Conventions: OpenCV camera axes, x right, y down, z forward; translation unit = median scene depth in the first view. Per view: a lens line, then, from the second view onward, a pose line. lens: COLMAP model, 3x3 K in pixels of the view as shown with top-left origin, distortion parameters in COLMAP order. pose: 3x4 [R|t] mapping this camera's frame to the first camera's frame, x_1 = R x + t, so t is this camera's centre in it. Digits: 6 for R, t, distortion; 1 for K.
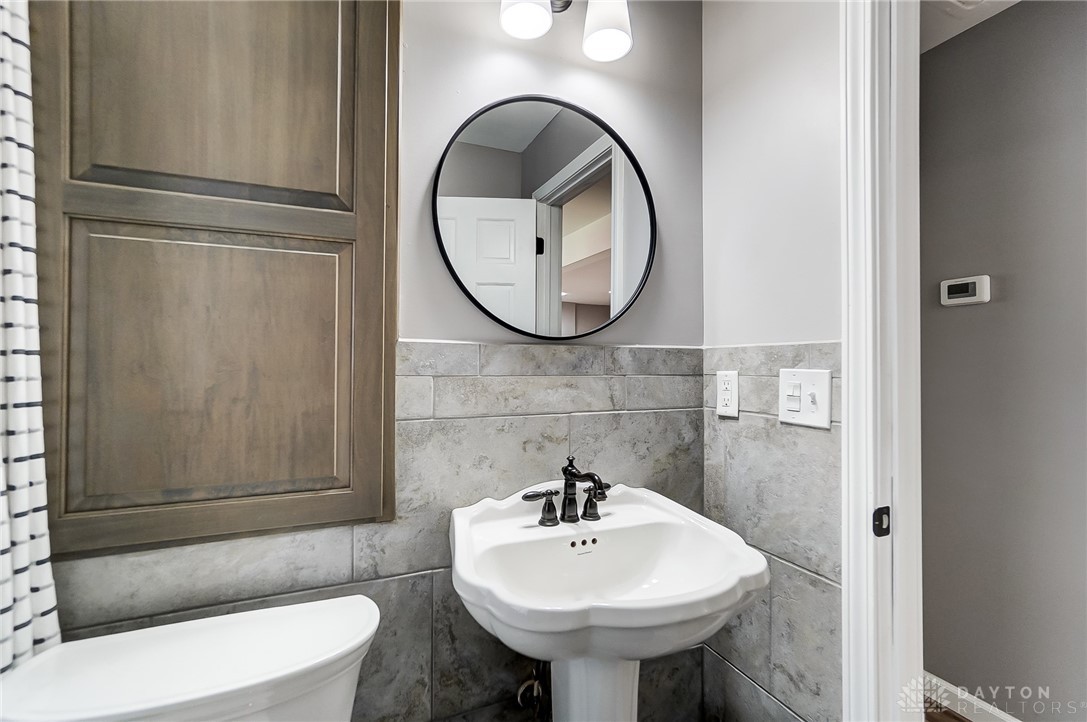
lens RADIAL K [[504.2, 0, 536.5], [0, 504.2, 356.3], [0, 0, 1]] dist [0.022385, 0.008554]
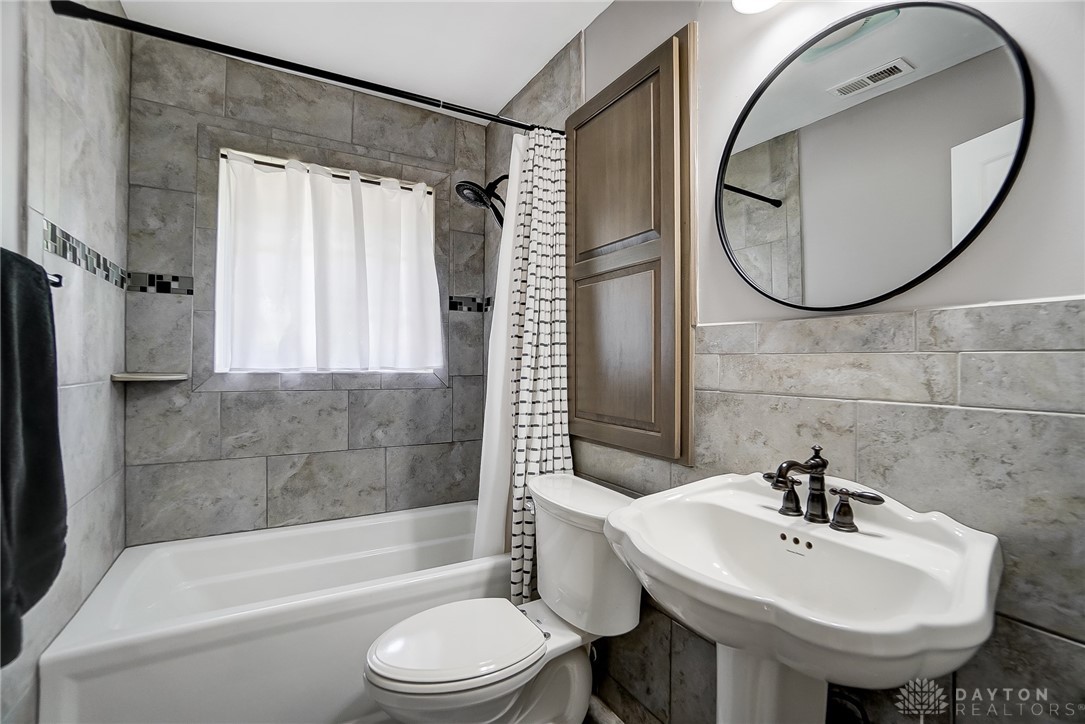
lens RADIAL K [[503.3, 0, 535.5], [0, 503.3, 357.3], [0, 0, 1]] dist [0.022385, 0.008554]
pose [[0.122133, -0.010963, -0.992453, 0.818901], [0.009386, 0.999907, -0.009891, 0.049569], [0.992469, -0.008107, 0.122225, 0.401658]]
